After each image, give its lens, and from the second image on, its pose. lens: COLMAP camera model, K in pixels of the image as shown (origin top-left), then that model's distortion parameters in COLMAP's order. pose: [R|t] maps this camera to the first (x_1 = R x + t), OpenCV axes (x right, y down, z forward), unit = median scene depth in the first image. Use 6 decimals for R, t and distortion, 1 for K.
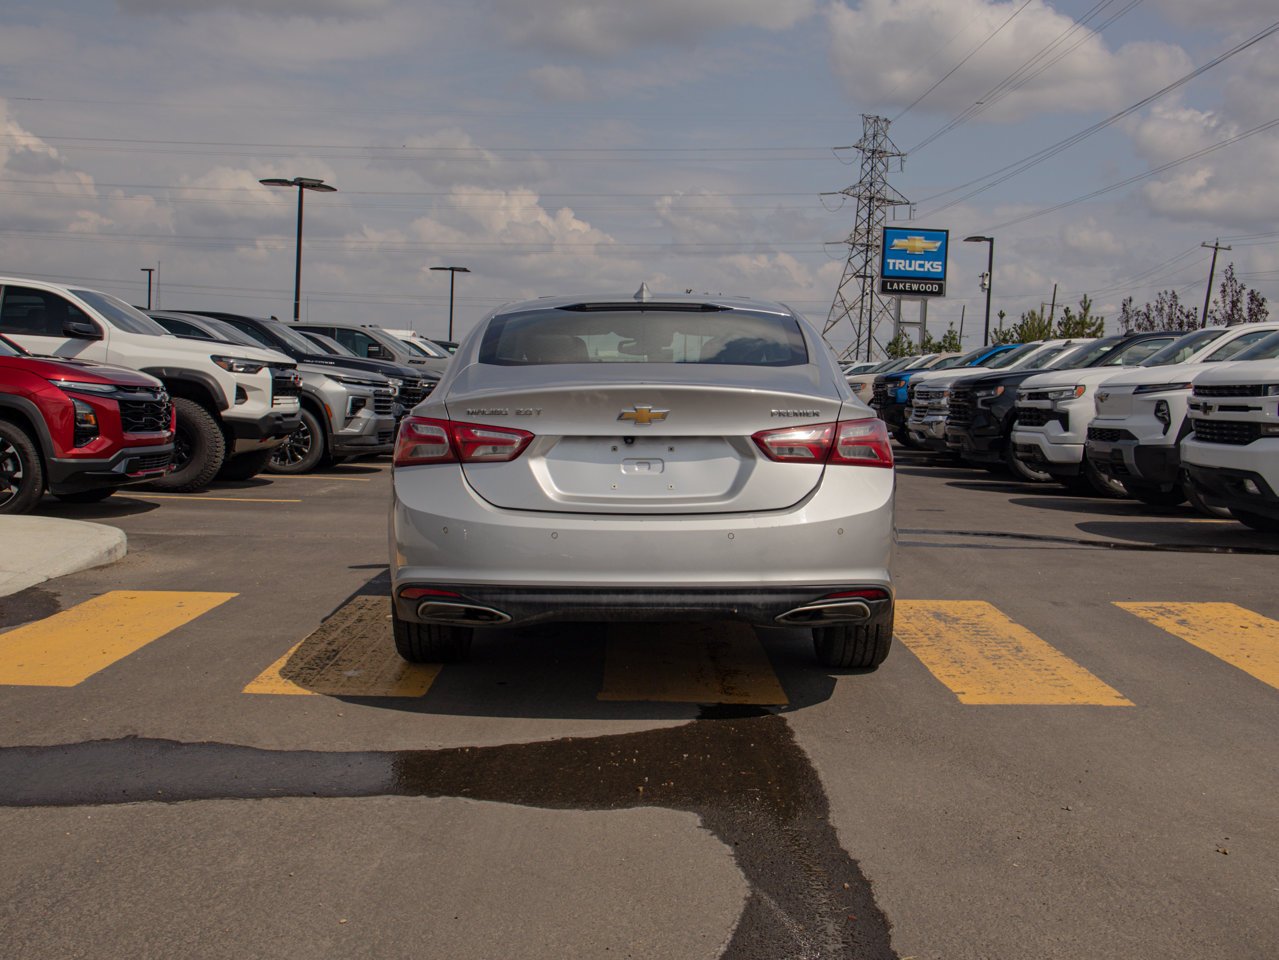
lens RADIAL K [[1494.2, 0, 639.5], [0, 1494.2, 491.4], [0, 0, 1]] dist [-0.018283, 0.000000]
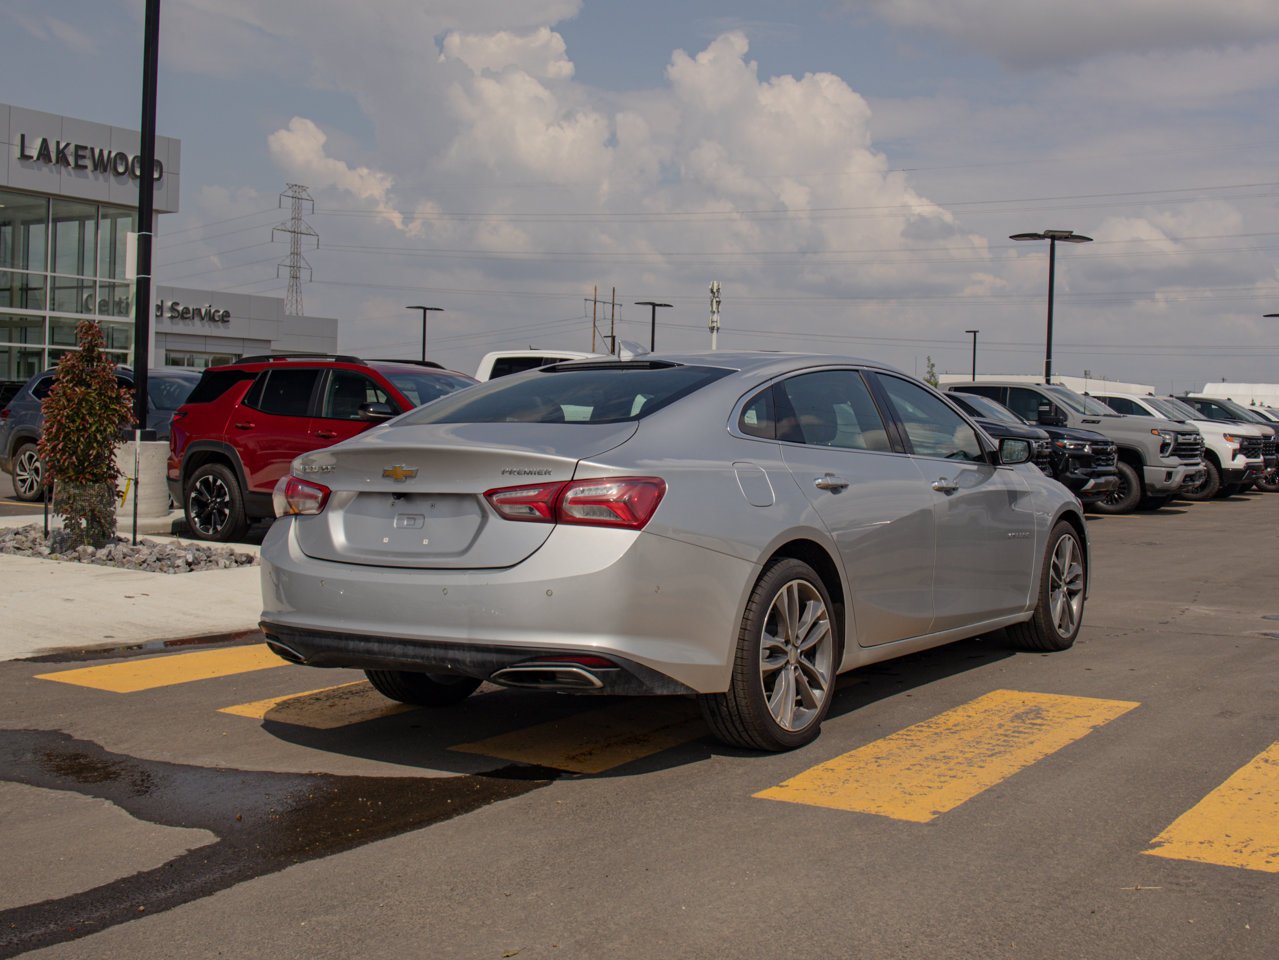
lens RADIAL K [[1576.6, 0, 643.4], [0, 1576.6, 477.4], [0, 0, 1]] dist [0.031817, 0.000000]
pose [[0.833388, 0.006556, -0.552650, 0.127968], [-0.035650, 0.998485, -0.041914, -0.001227], [0.551538, 0.054632, 0.832359, 0.029536]]
